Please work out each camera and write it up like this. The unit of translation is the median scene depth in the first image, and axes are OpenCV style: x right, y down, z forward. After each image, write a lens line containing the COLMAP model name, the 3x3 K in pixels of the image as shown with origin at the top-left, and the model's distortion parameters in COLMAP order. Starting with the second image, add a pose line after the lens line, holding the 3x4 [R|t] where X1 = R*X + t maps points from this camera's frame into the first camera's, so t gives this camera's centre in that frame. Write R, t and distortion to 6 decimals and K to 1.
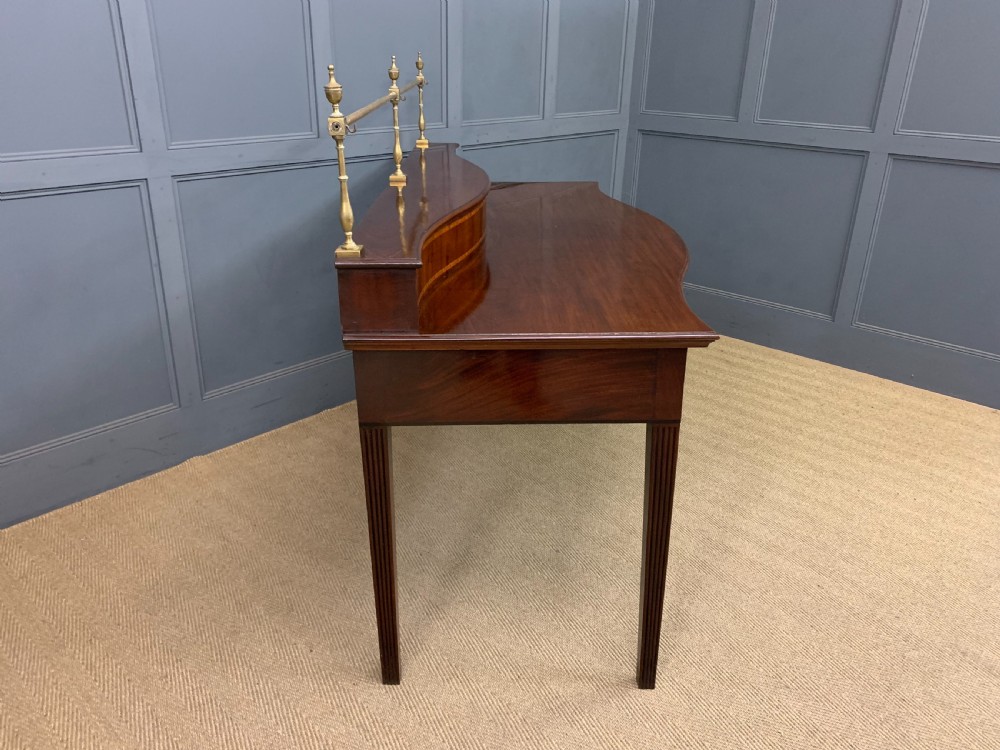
lens RADIAL K [[772.1, 0, 496.7], [0, 772.1, 369.1], [0, 0, 1]] dist [0.033237, -0.037790]
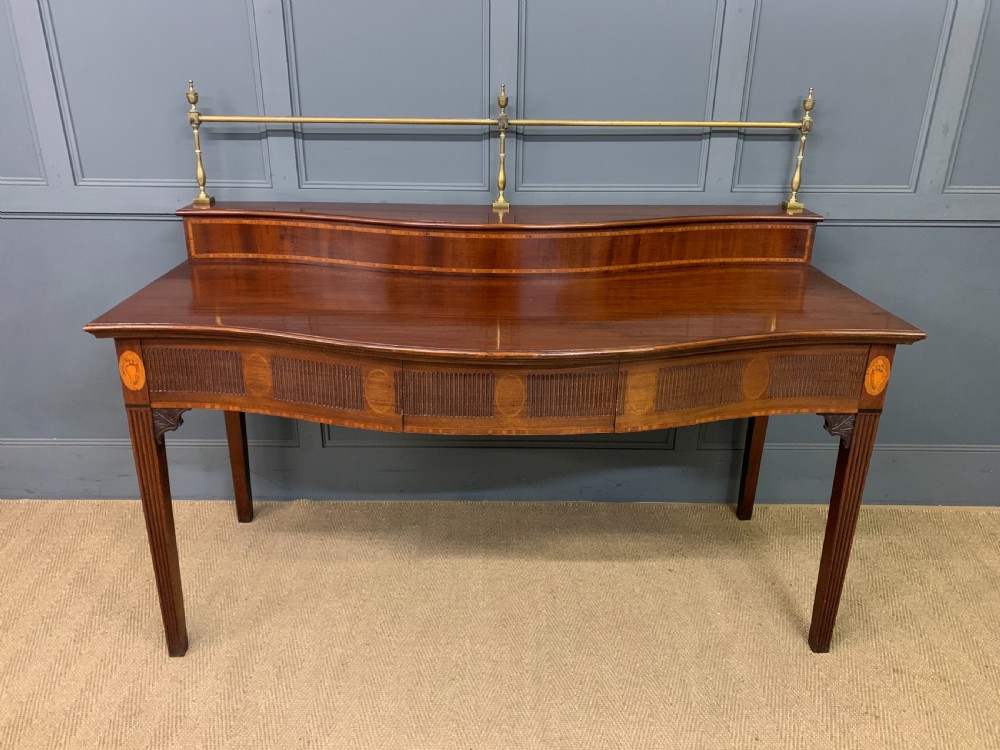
lens RADIAL K [[772.1, 0, 492.9], [0, 772.1, 370.0], [0, 0, 1]] dist [0.033237, -0.037790]
pose [[0.009672, 0.365456, -0.930778, 0.675491], [-0.400569, 0.854289, 0.331262, -0.296607], [0.916216, 0.369637, 0.154653, 0.692998]]
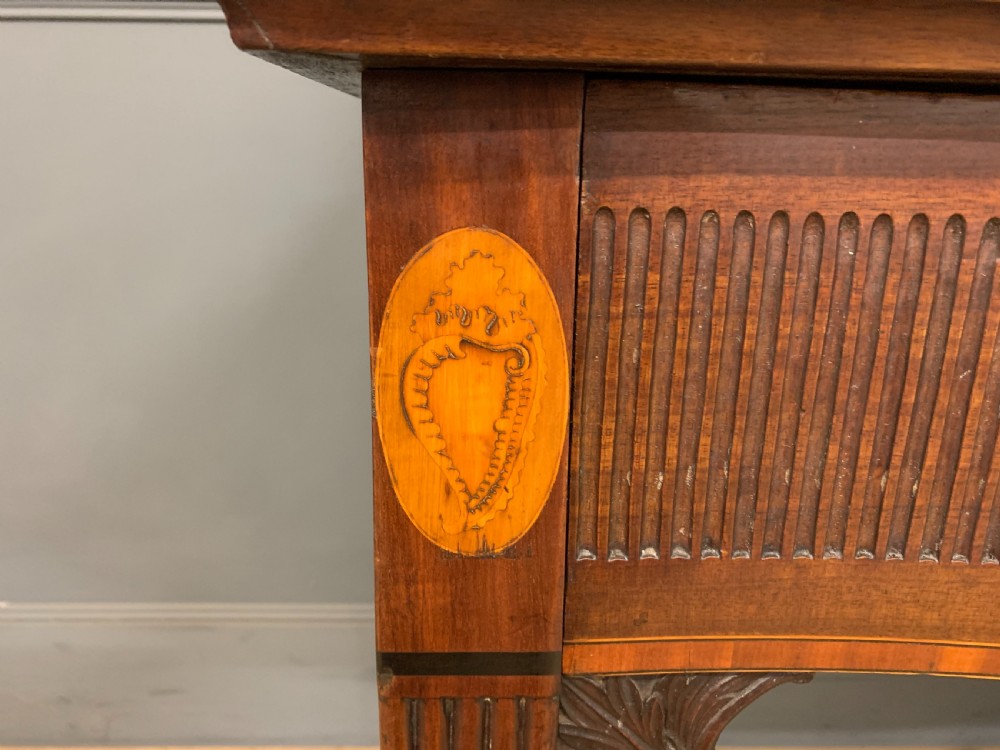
lens RADIAL K [[772.1, 0, 498.5], [0, 772.1, 368.1], [0, 0, 1]] dist [0.033237, -0.037790]
pose [[0.014143, 0.269797, -0.962813, 0.197351], [-0.397502, 0.885068, 0.242173, -0.014370], [0.917492, 0.379295, 0.119762, 0.526951]]
